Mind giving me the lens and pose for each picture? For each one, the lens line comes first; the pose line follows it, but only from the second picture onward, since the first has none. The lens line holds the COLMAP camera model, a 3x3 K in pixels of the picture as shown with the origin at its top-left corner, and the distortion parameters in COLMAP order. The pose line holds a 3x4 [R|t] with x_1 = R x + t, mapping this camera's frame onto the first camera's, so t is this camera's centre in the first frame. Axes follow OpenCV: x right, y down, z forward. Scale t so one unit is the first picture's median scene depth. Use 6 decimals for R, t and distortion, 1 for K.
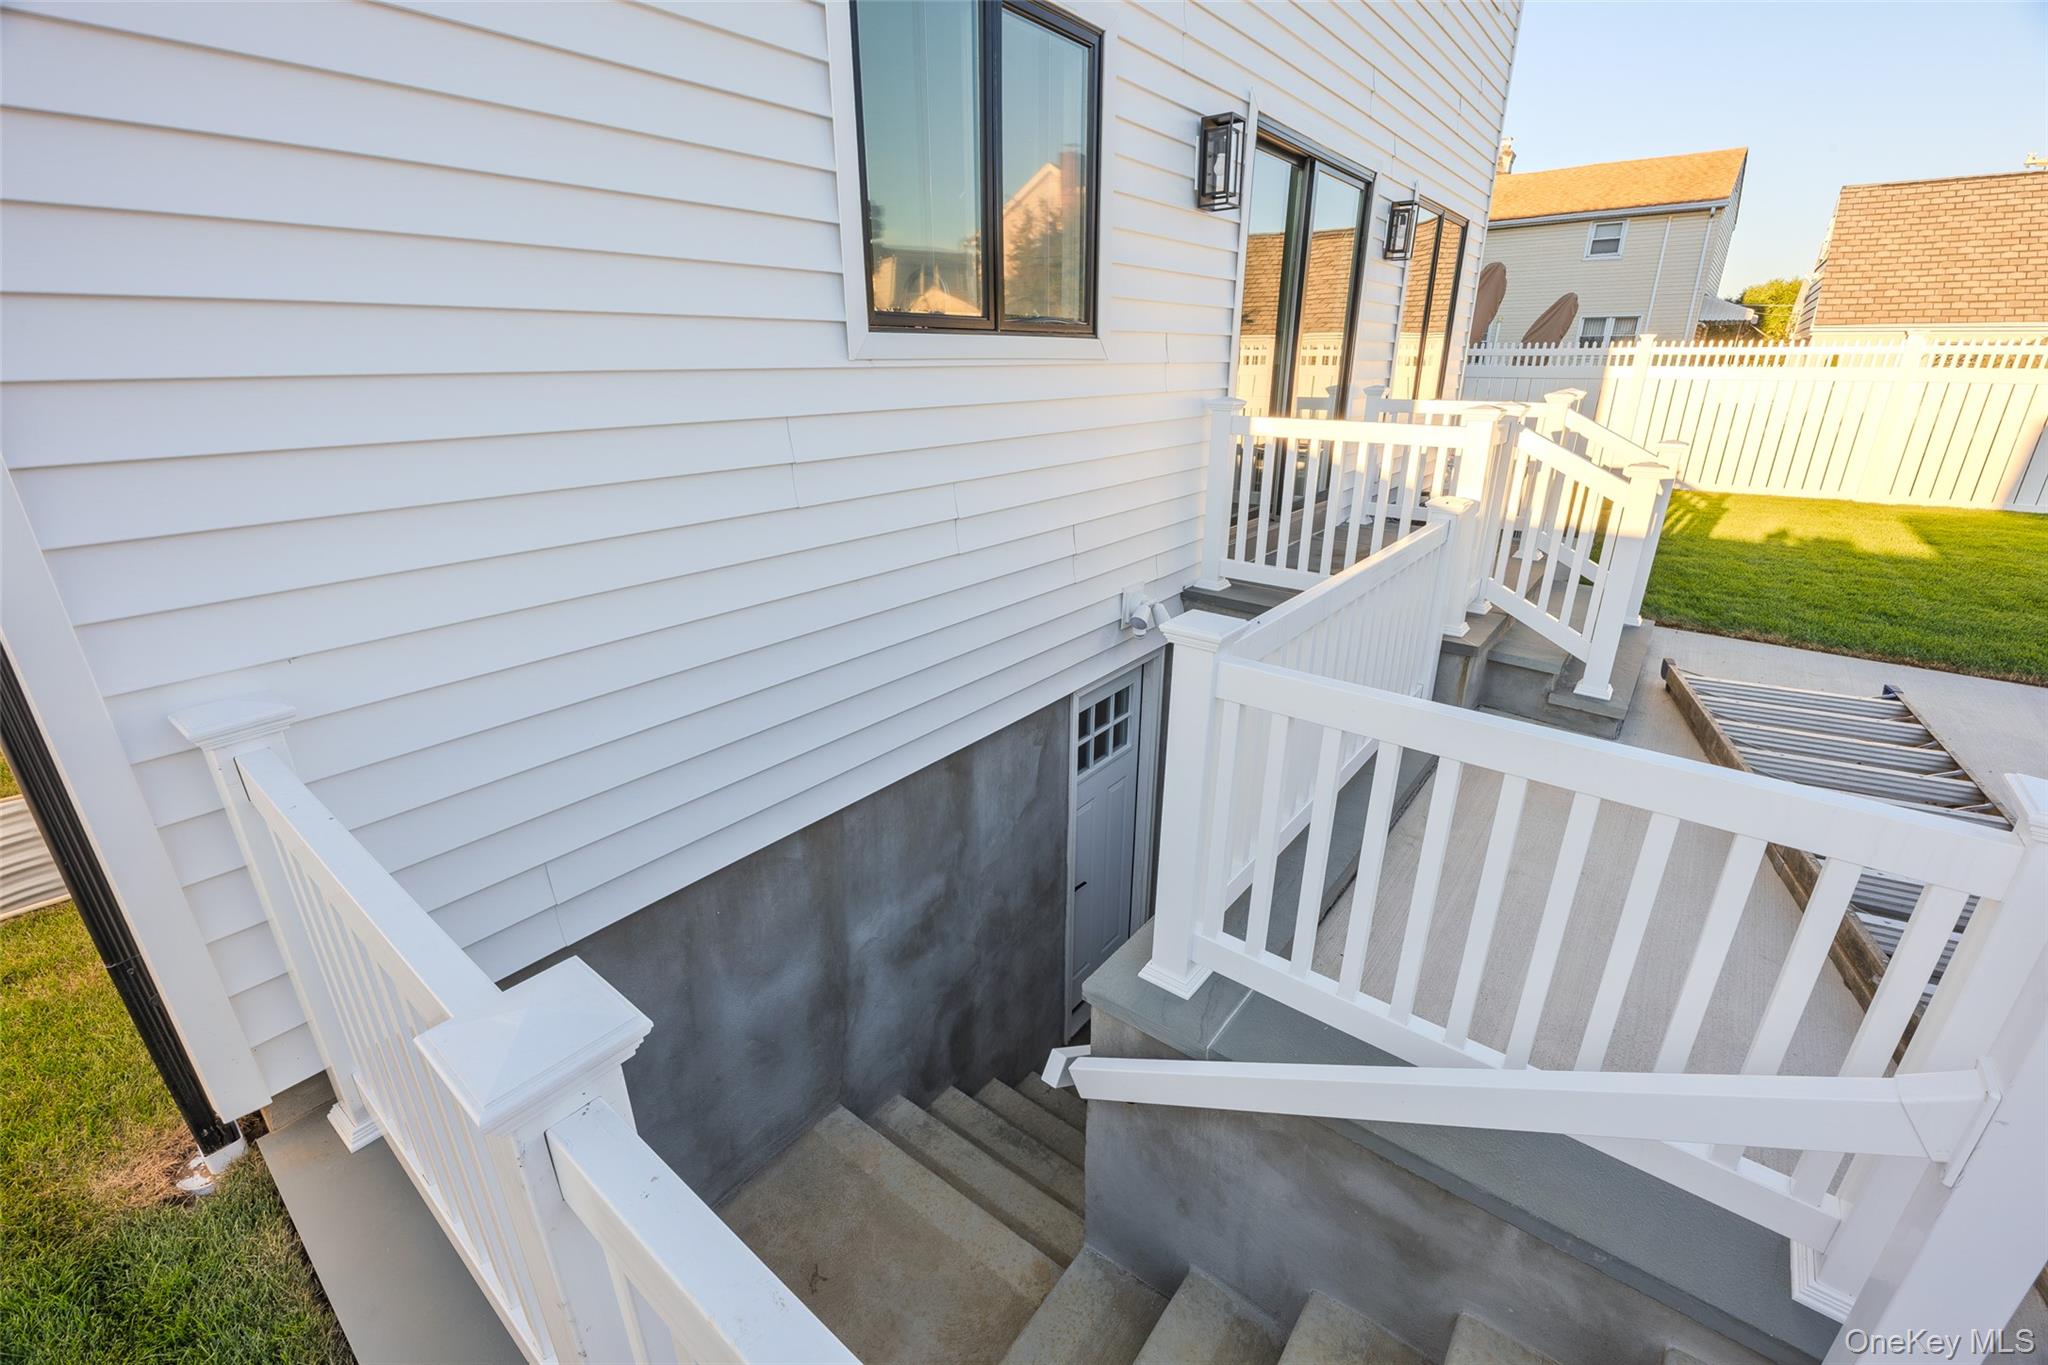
lens RADIAL K [[838.4, 0, 1024.9], [0, 838.4, 671.0], [0, 0, 1]] dist [-0.011193, 0.000138]
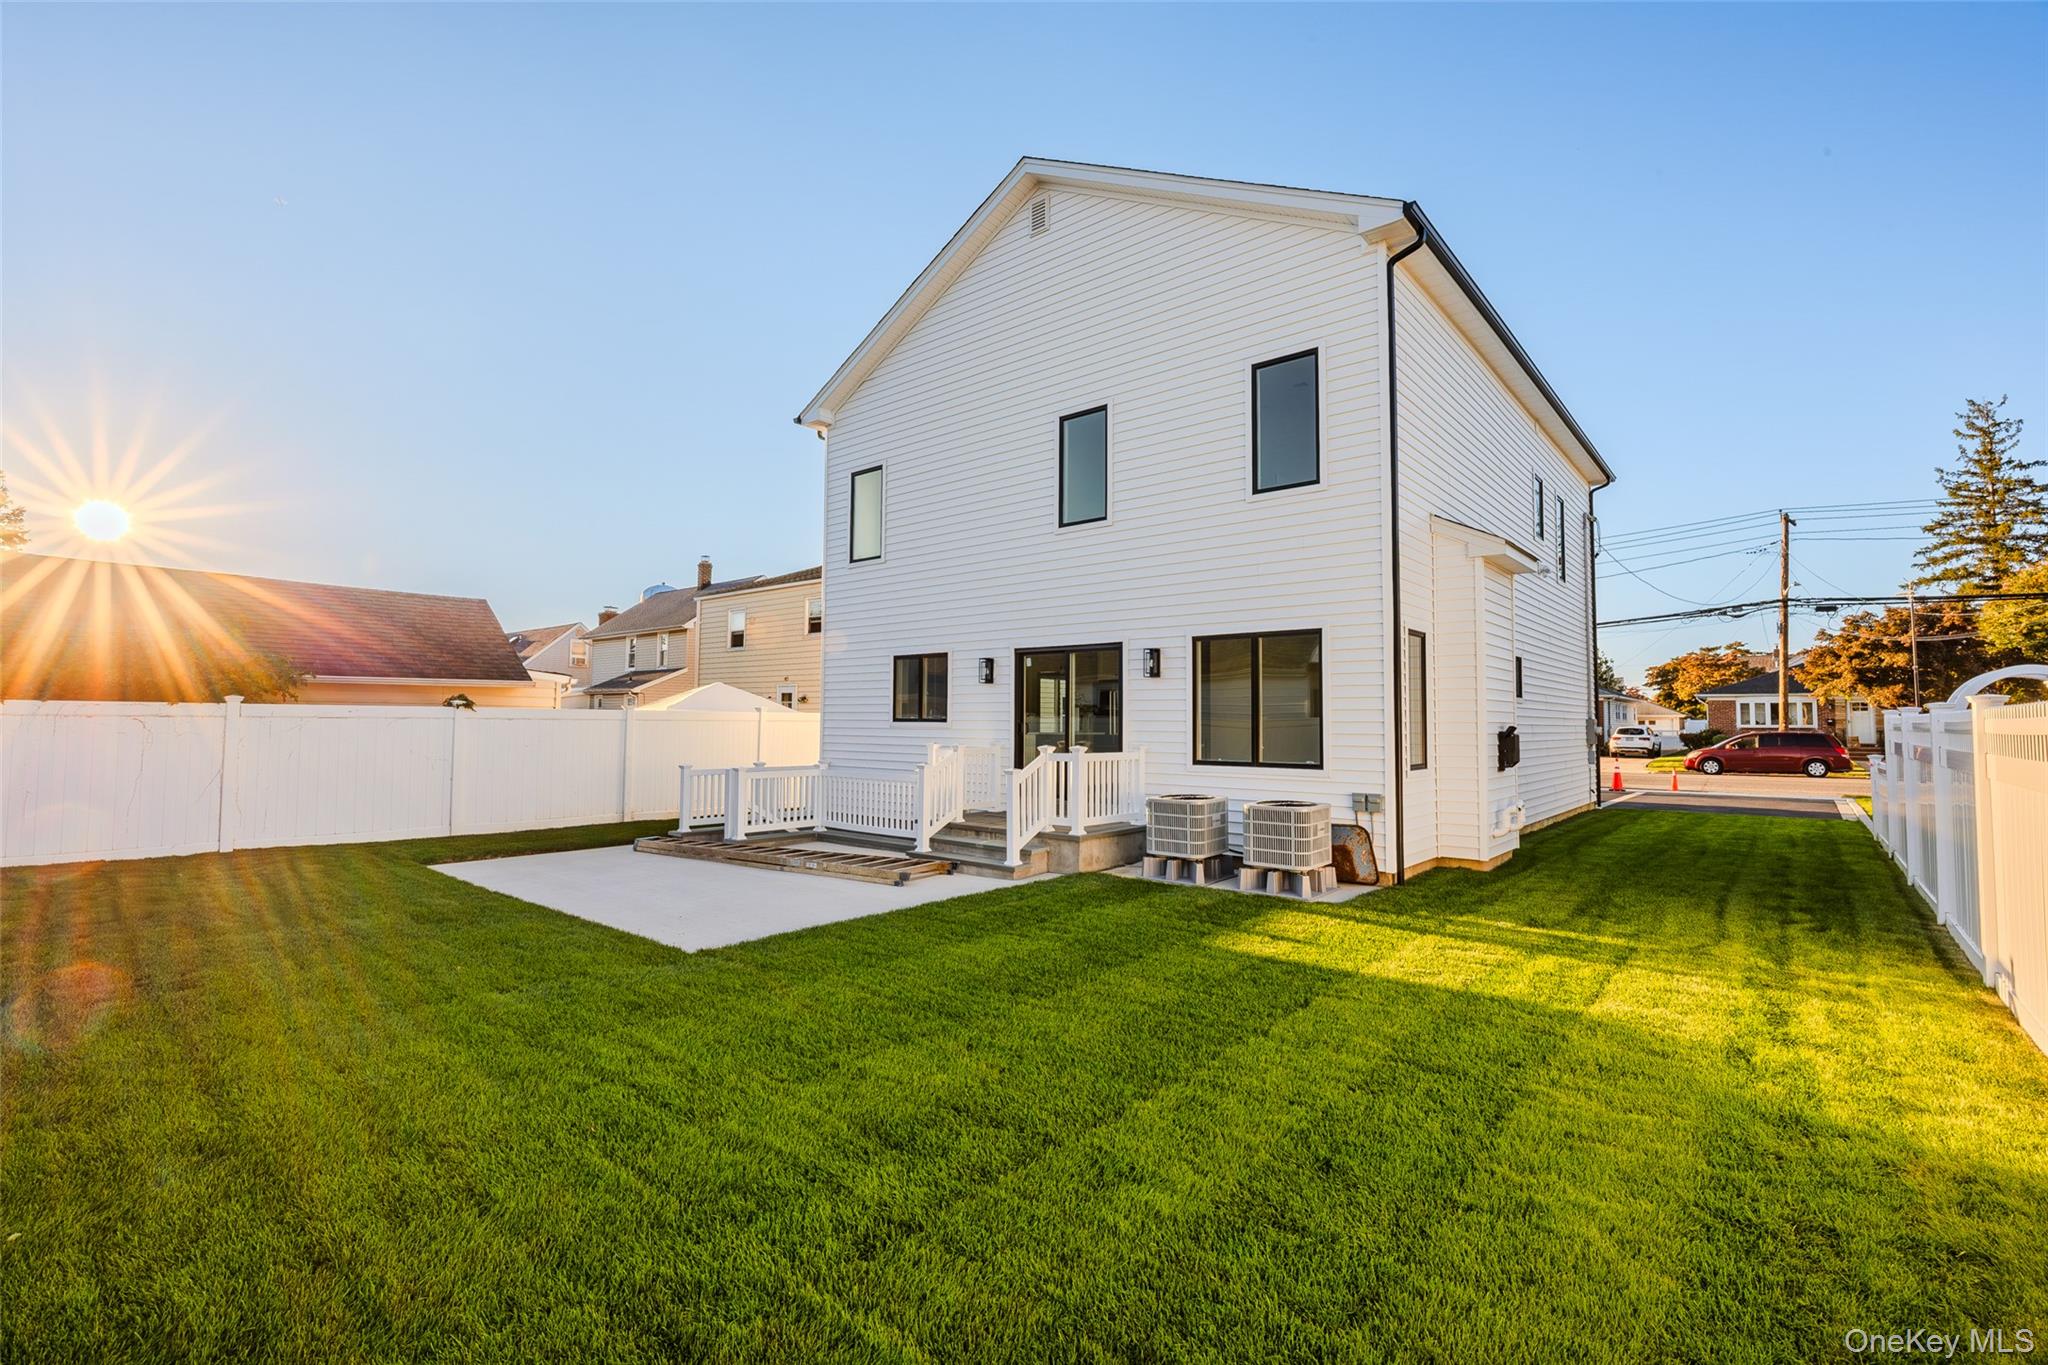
lens RADIAL K [[888.6, 0, 1032.2], [0, 888.6, 681.1], [0, 0, 1]] dist [0.002243, 0.000058]
pose [[-0.028834, -0.048218, -0.998421, 2.505354], [-0.356703, 0.933570, -0.034785, -0.353371], [0.933773, 0.355137, -0.044118, 0.912940]]
